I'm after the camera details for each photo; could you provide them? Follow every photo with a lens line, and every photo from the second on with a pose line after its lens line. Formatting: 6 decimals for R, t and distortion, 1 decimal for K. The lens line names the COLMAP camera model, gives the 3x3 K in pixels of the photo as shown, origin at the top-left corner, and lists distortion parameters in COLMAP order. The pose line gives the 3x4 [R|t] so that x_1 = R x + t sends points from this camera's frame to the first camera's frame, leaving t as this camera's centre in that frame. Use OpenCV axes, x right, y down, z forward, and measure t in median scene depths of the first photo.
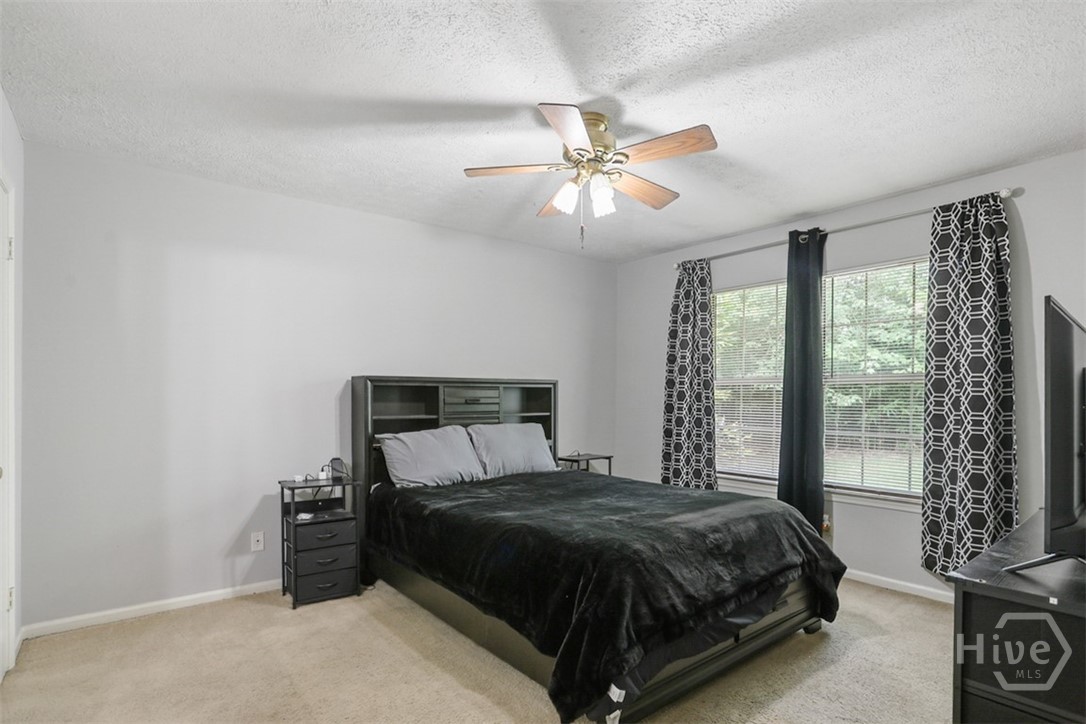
lens RADIAL K [[529.7, 0, 545.5], [0, 529.7, 382.7], [0, 0, 1]] dist [-0.068602, 0.034193]
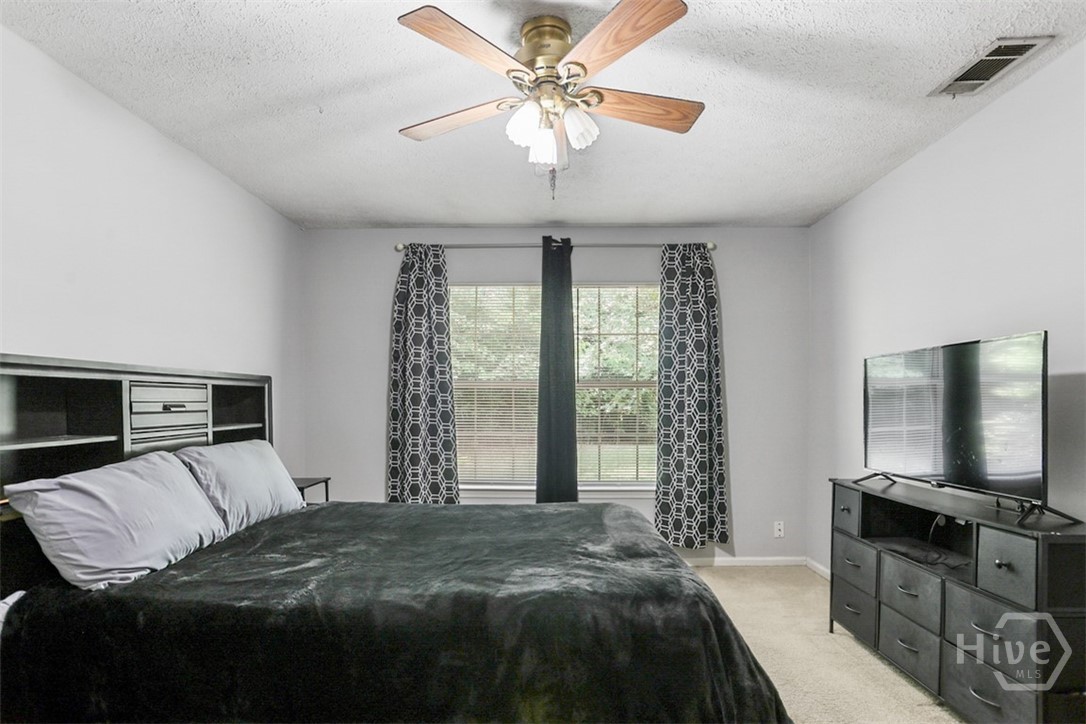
lens RADIAL K [[537.0, 0, 542.8], [0, 537.0, 399.7], [0, 0, 1]] dist [-0.072983, 0.036821]
pose [[0.651483, 0.001682, 0.758662, -0.323914], [-0.019770, 0.999696, 0.014760, 0.010066], [-0.758406, -0.024615, 0.651318, 0.335003]]
